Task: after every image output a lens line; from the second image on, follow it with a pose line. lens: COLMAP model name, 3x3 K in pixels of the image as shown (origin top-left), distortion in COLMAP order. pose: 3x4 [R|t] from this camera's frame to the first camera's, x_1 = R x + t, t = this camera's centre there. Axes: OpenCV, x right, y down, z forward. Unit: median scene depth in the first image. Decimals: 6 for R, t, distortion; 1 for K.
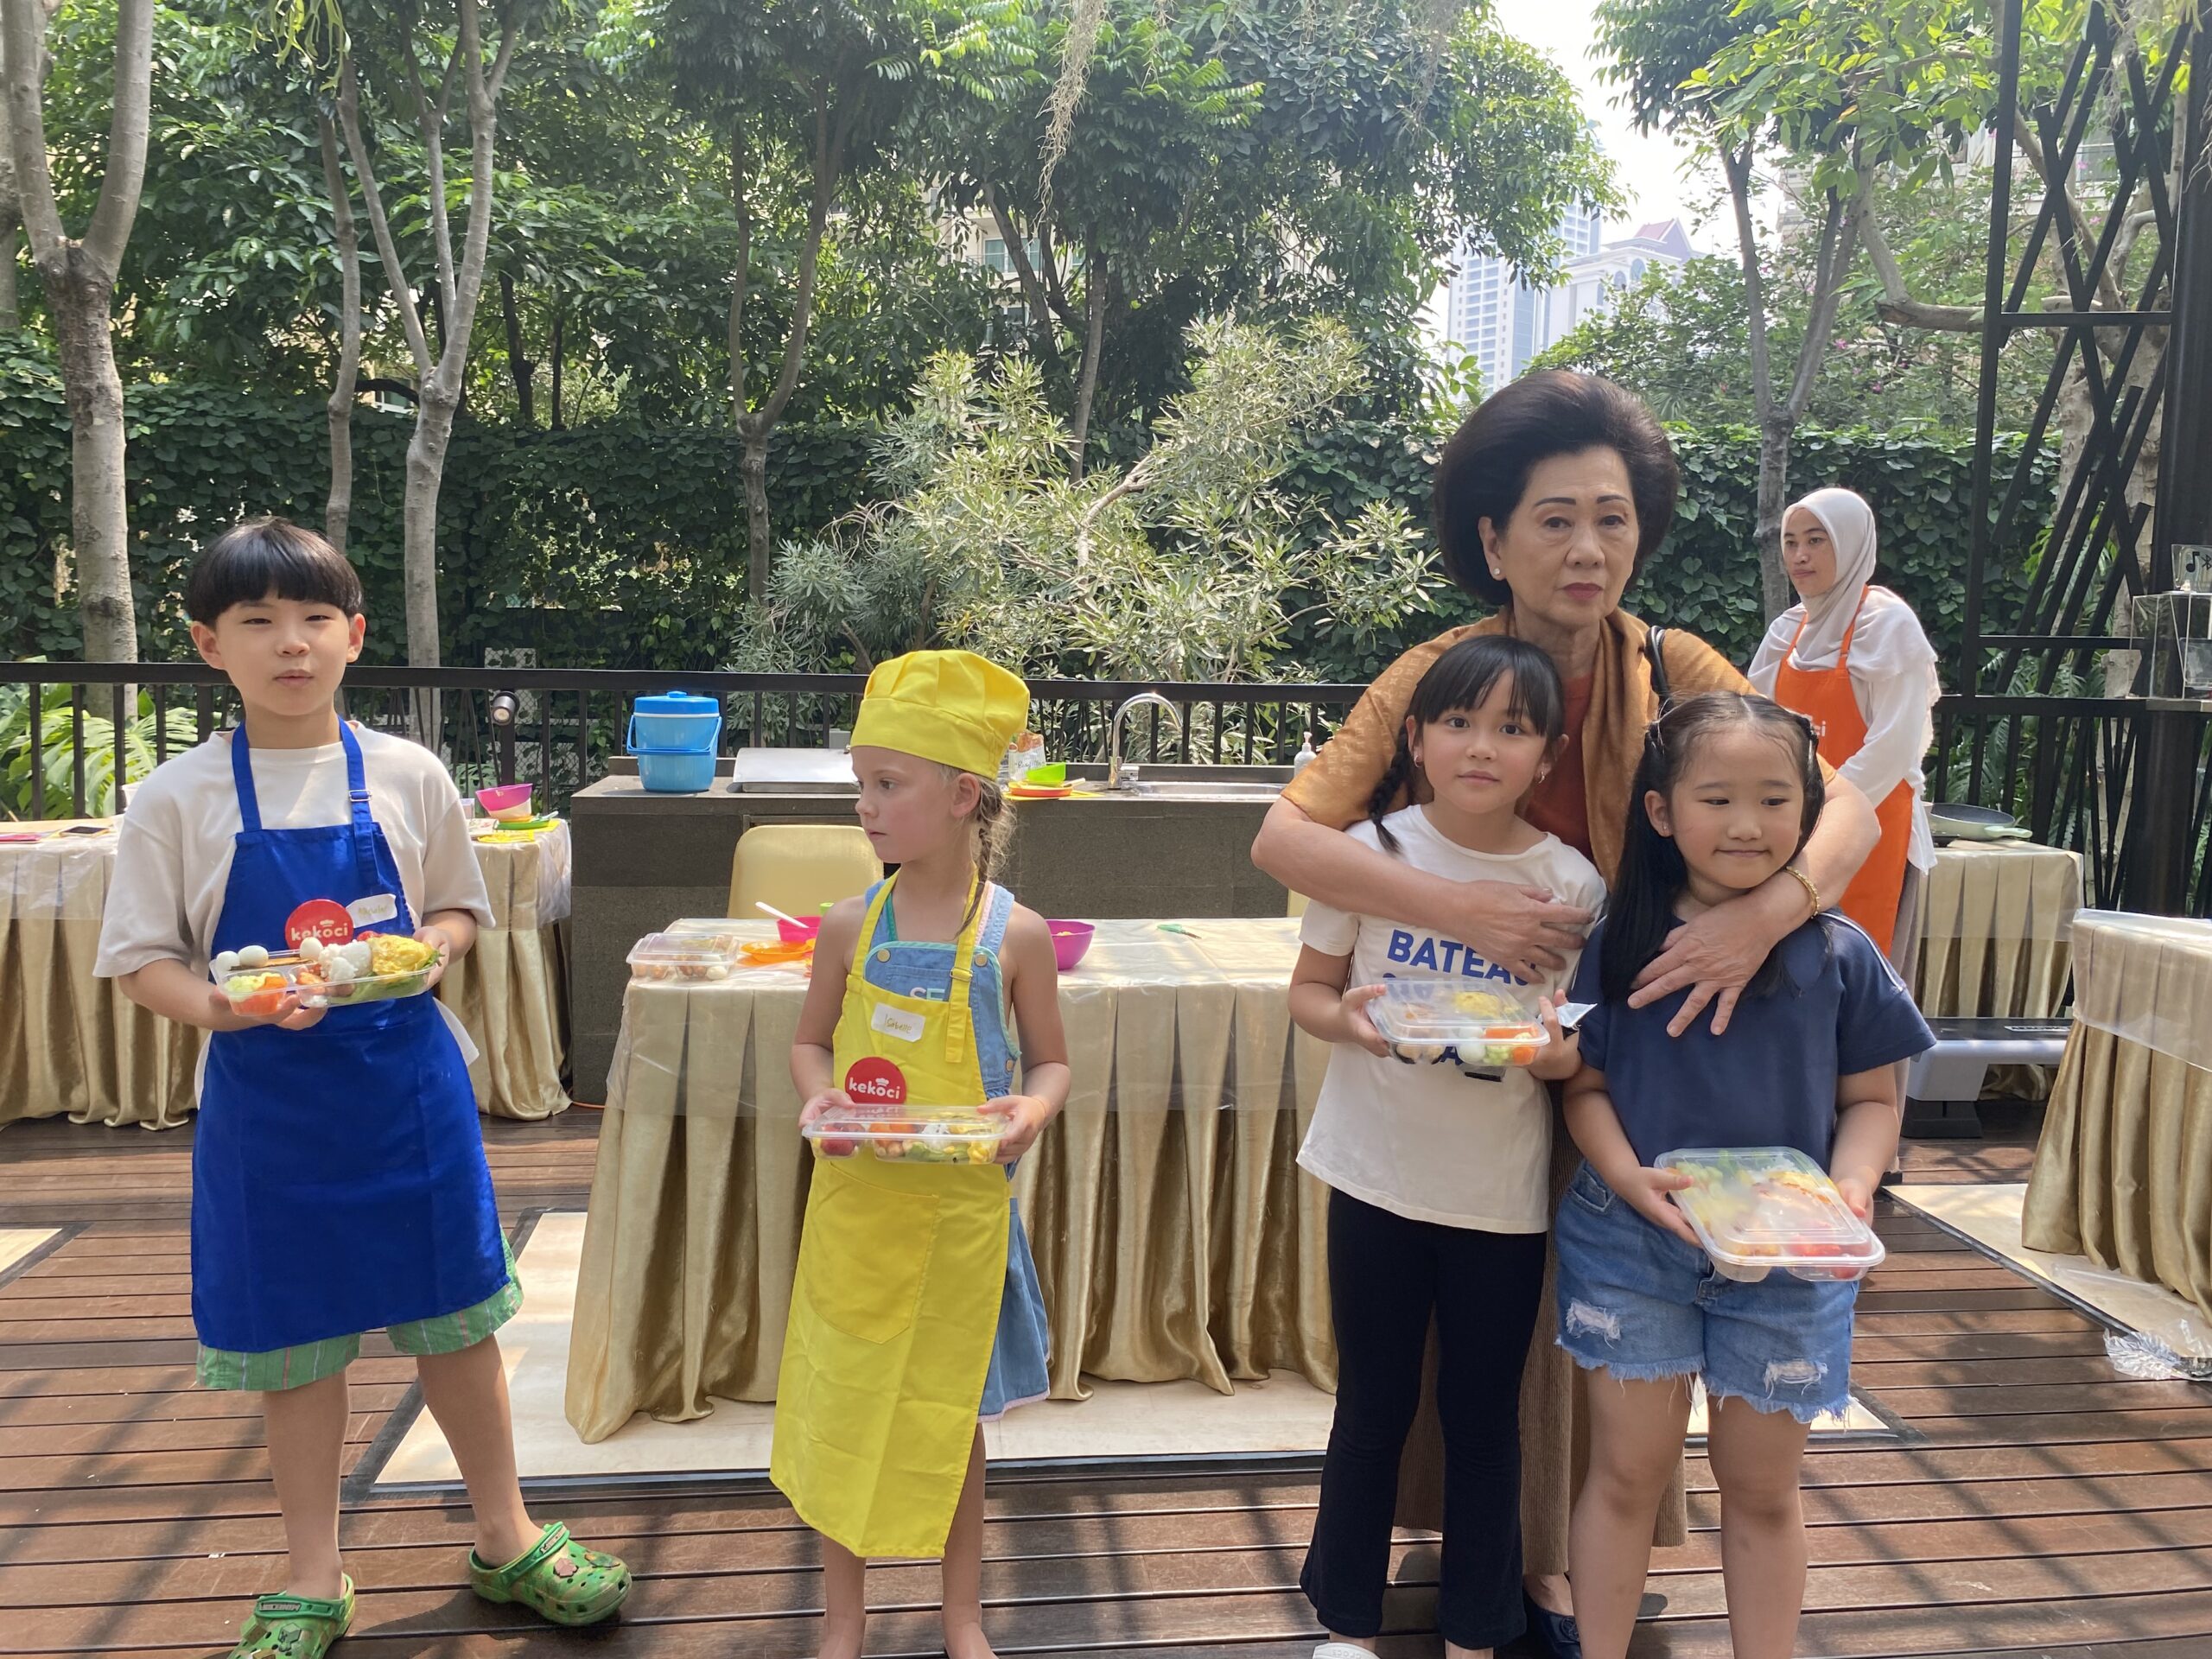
lens RADIAL K [[1729.8, 0, 1080.1], [0, 1729.8, 795.0], [0, 0, 1]] dist [0.001892, -0.004270]
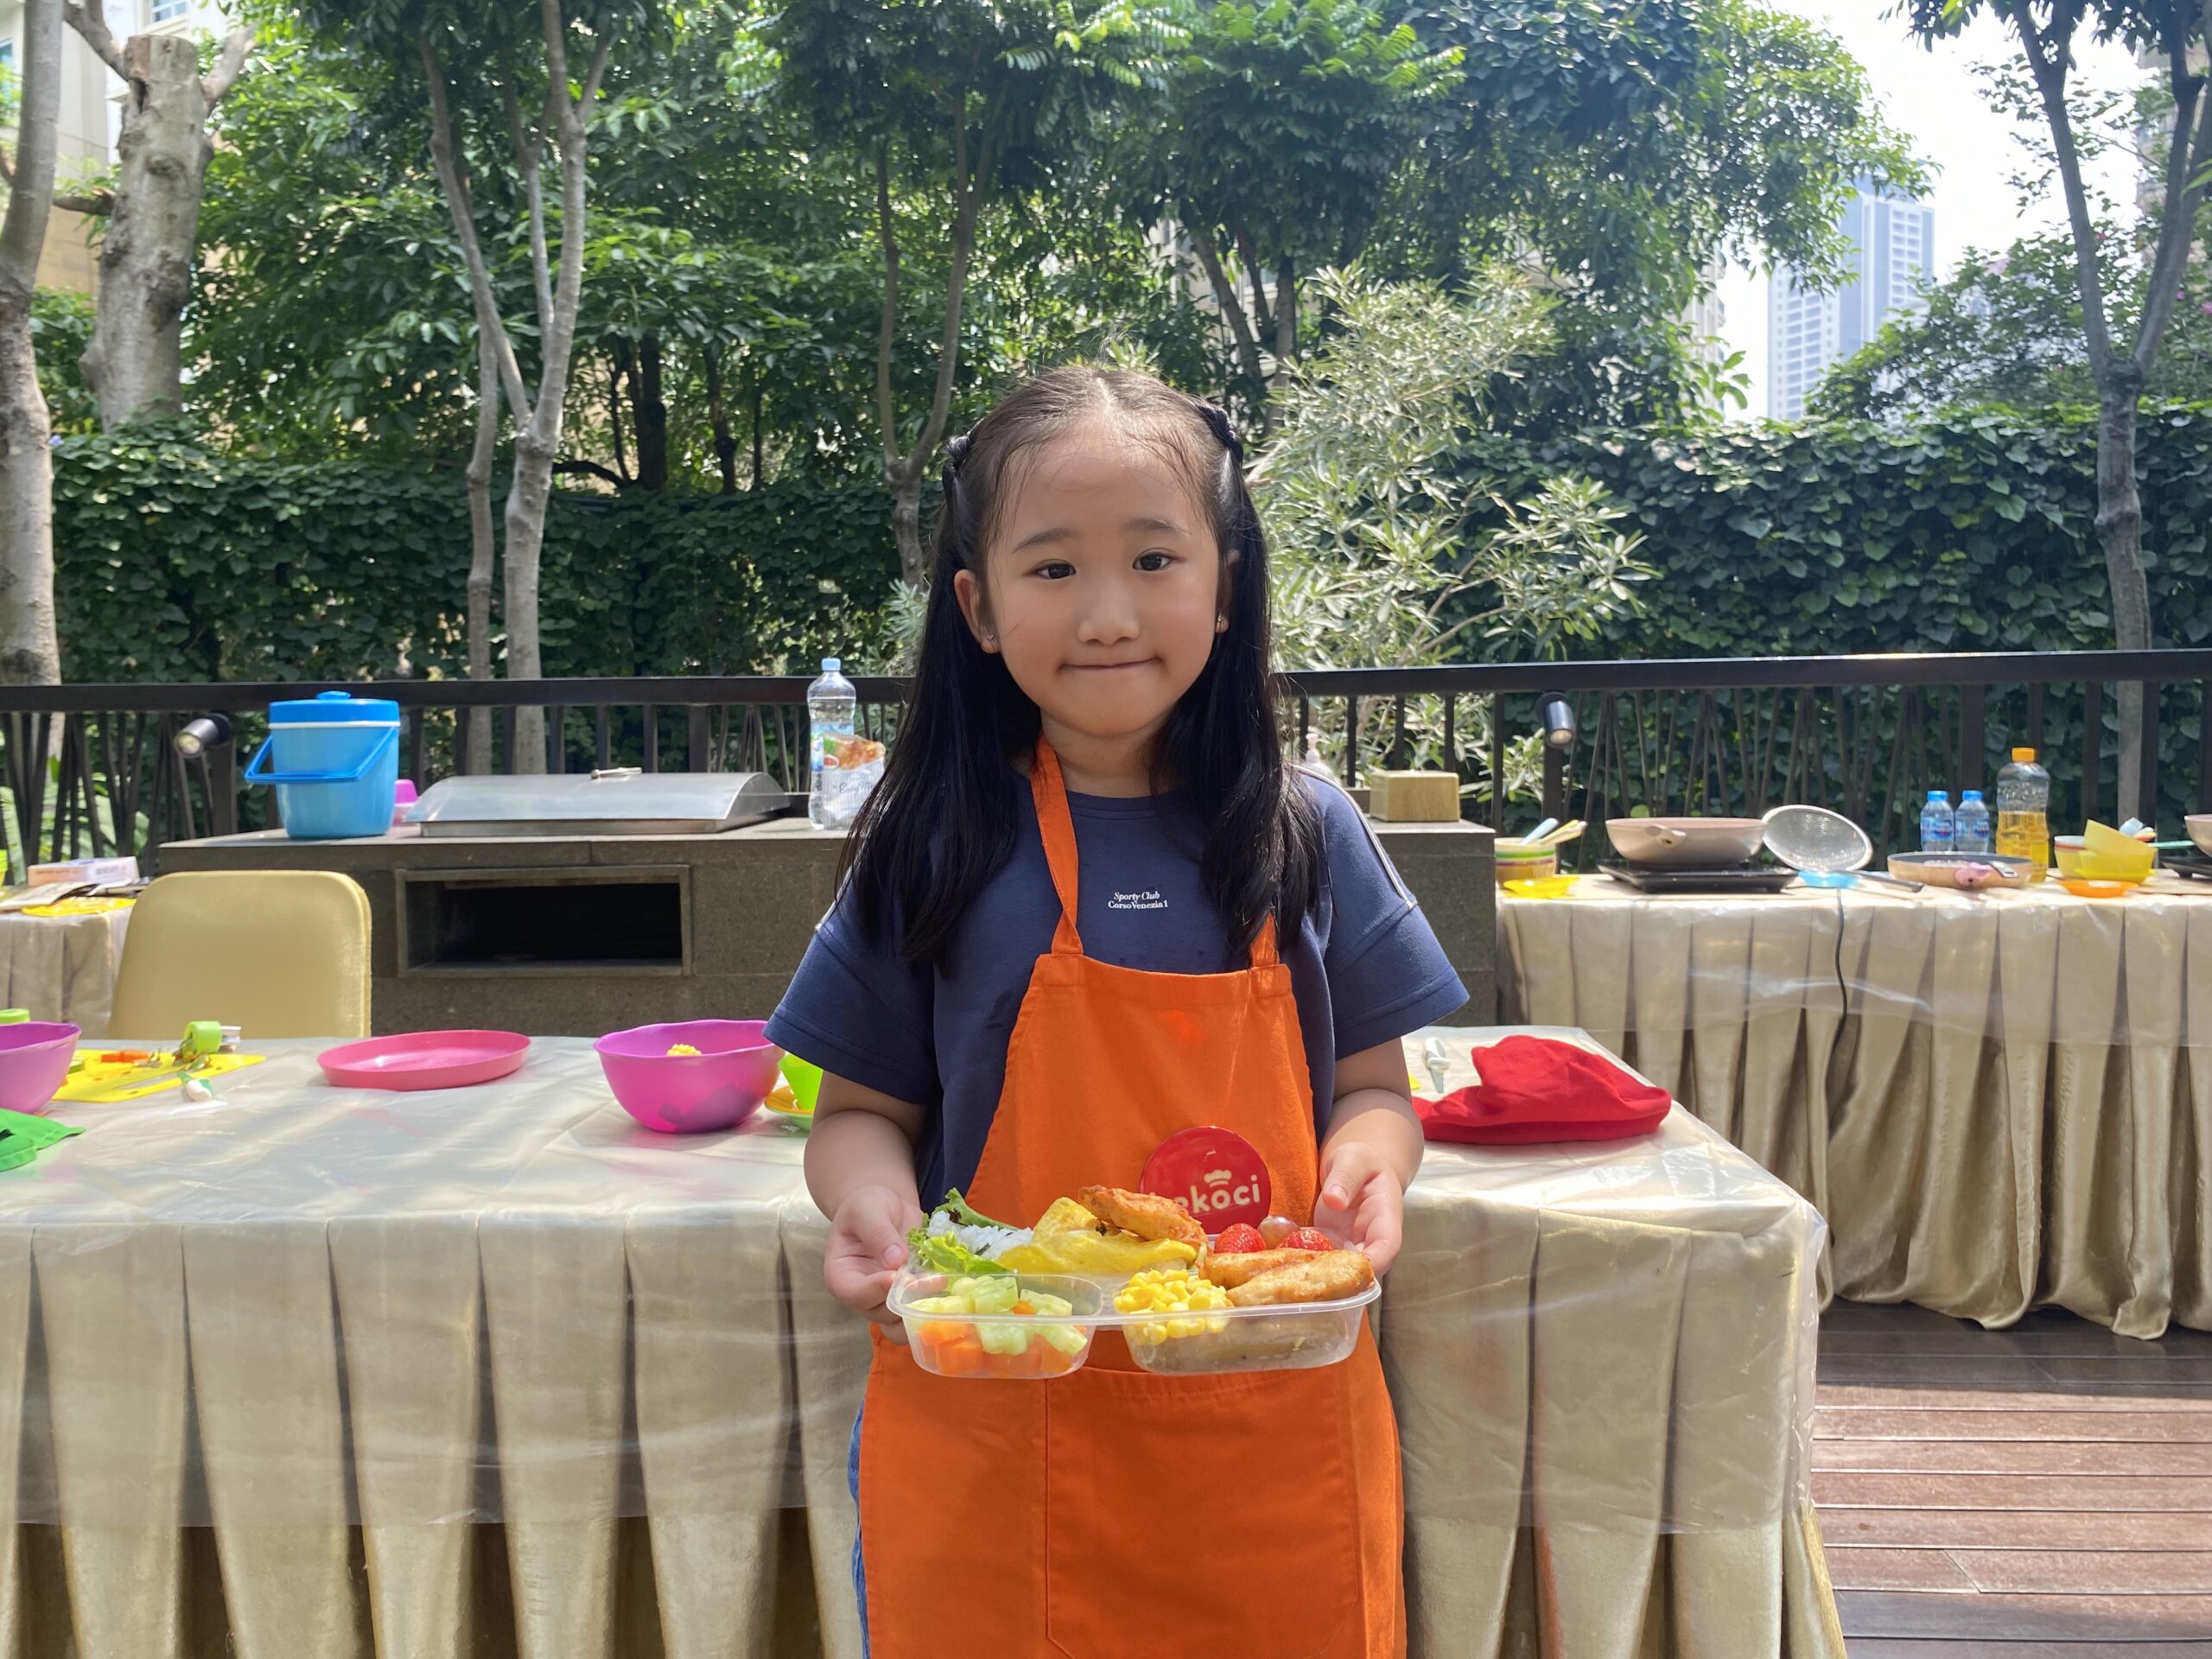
lens RADIAL K [[1729.8, 0, 1082.1], [0, 1729.8, 797.5], [0, 0, 1]] dist [0.001892, -0.004270]
pose [[0.984038, -0.027590, -0.175806, 0.060981], [0.019018, 0.998555, -0.050260, 0.007455], [0.176939, 0.046114, 0.983141, 0.127130]]
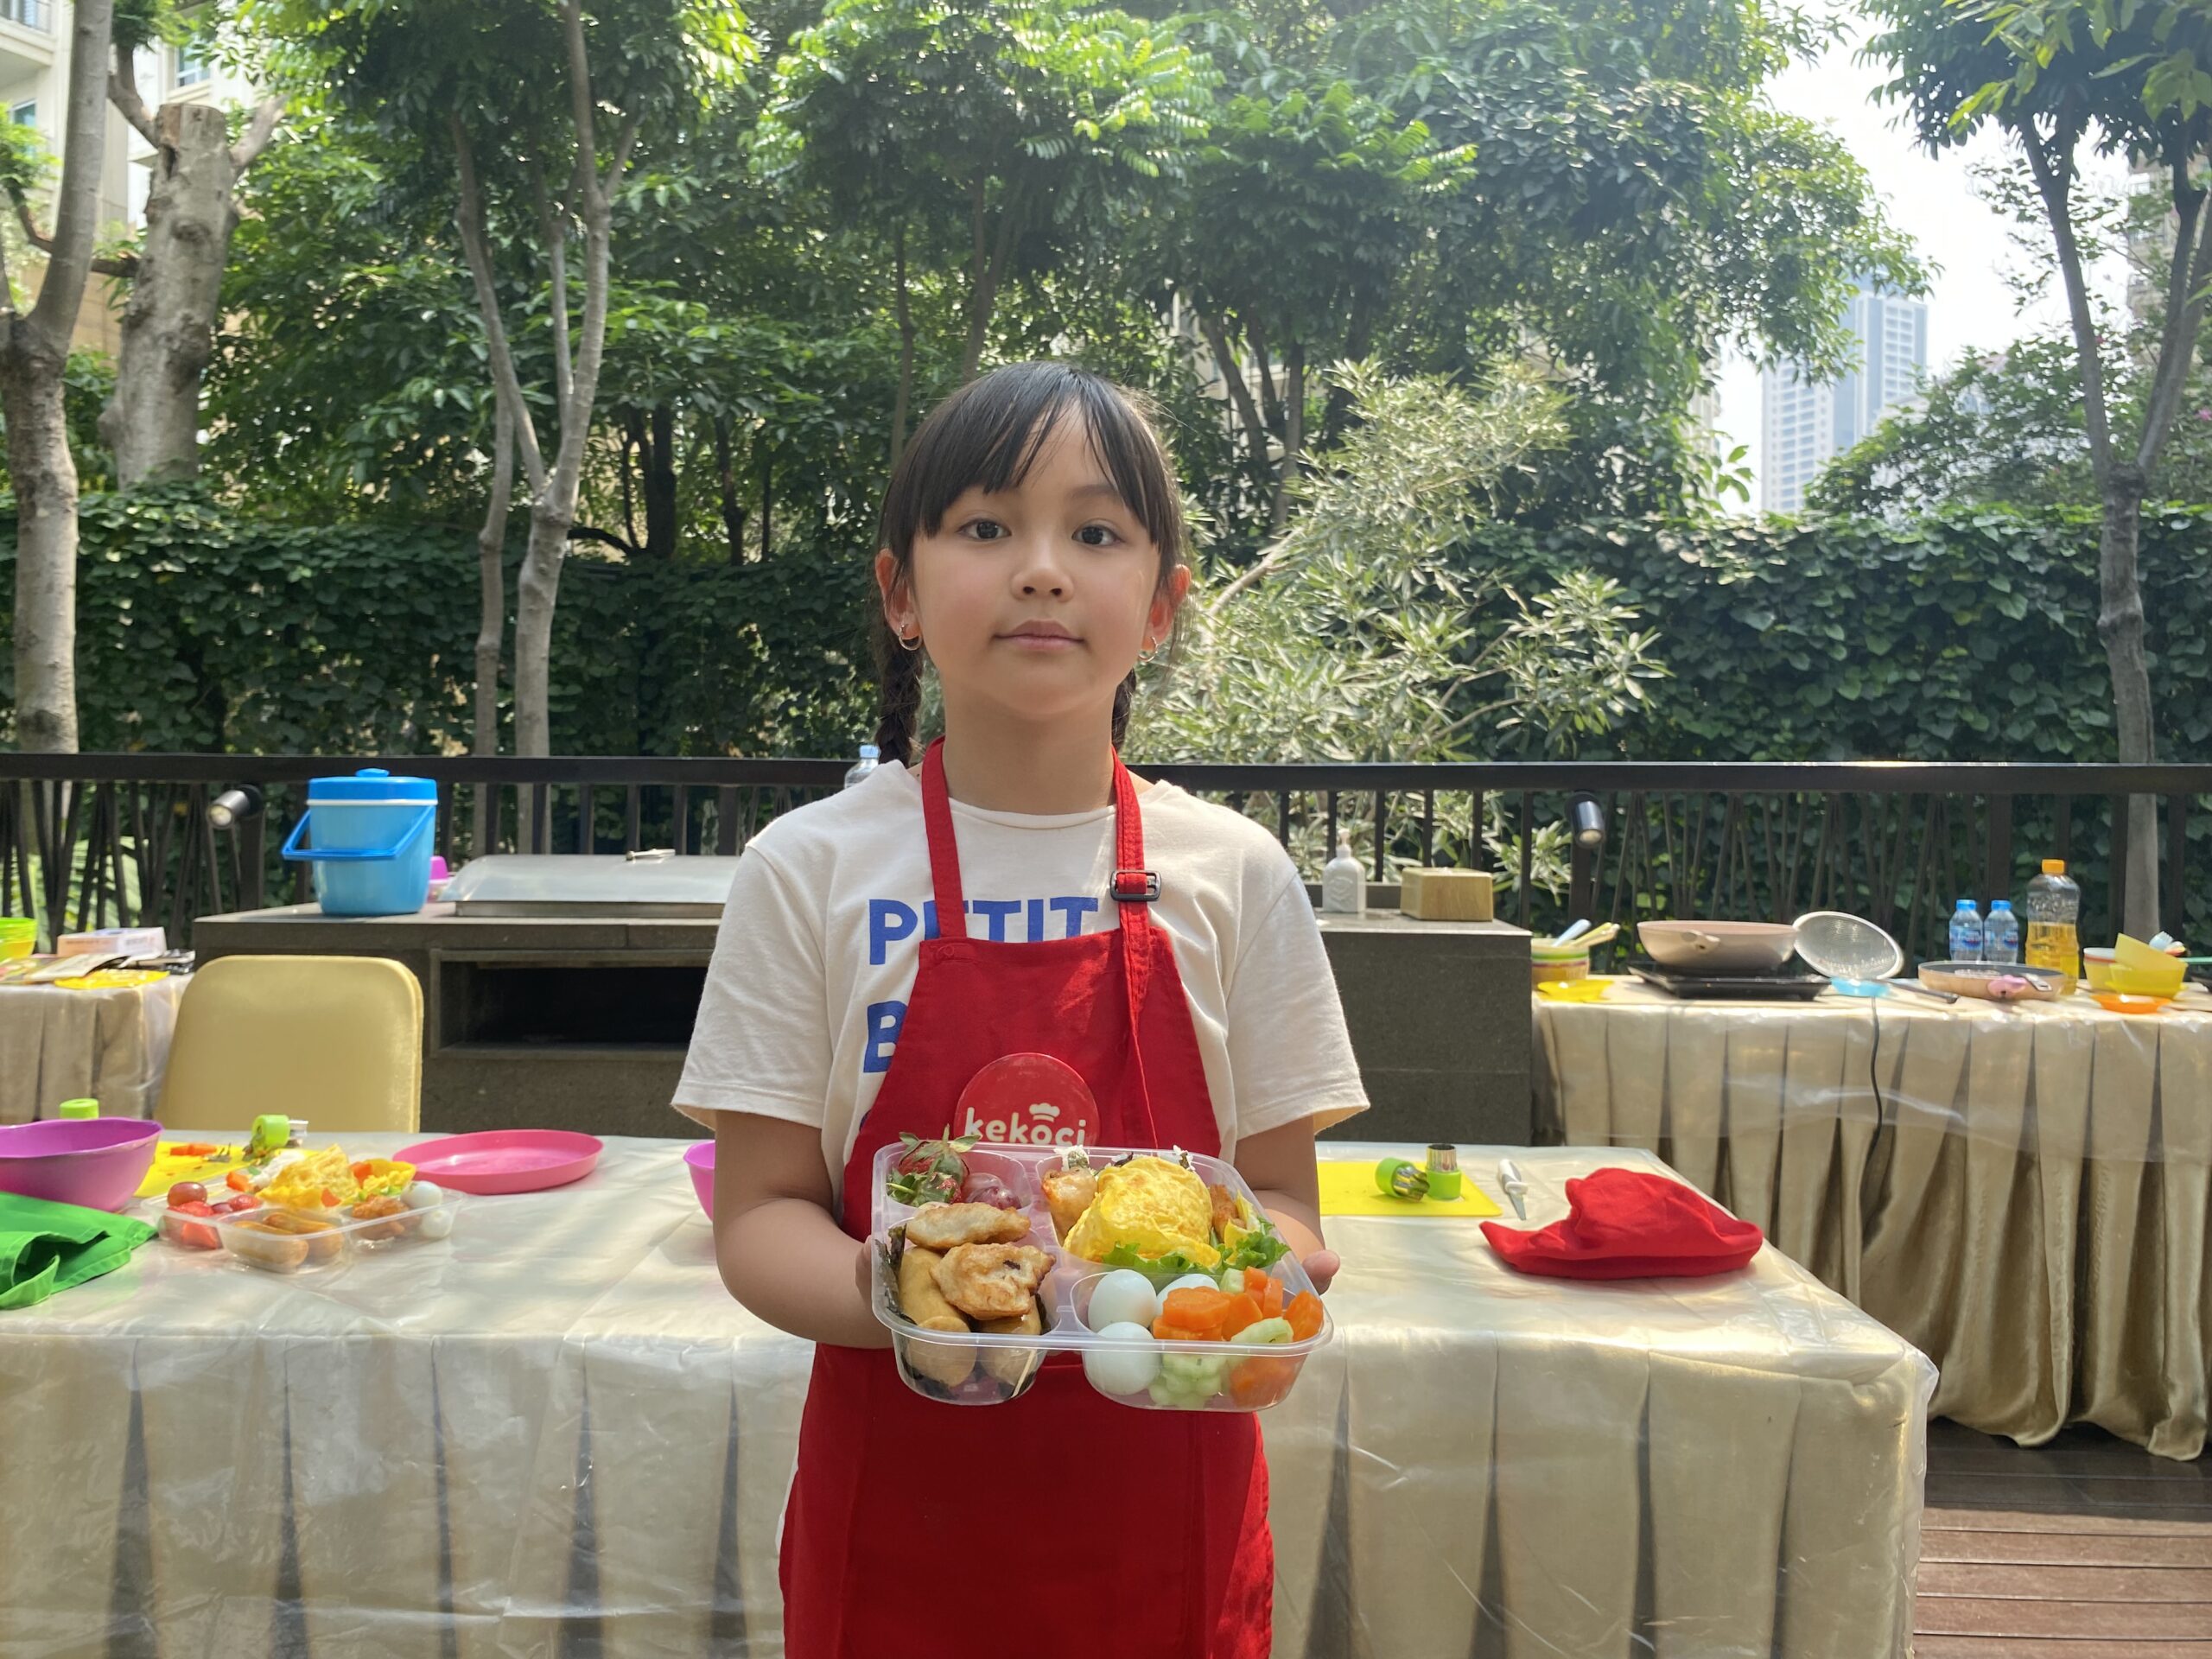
lens RADIAL K [[1729.8, 0, 1079.5], [0, 1729.8, 806.5], [0, 0, 1]] dist [0.001892, -0.004270]
pose [[0.985009, -0.013497, -0.171973, 0.055298], [-0.001420, 0.996266, -0.086323, 0.004600], [0.172496, 0.085273, 0.981312, 0.125335]]
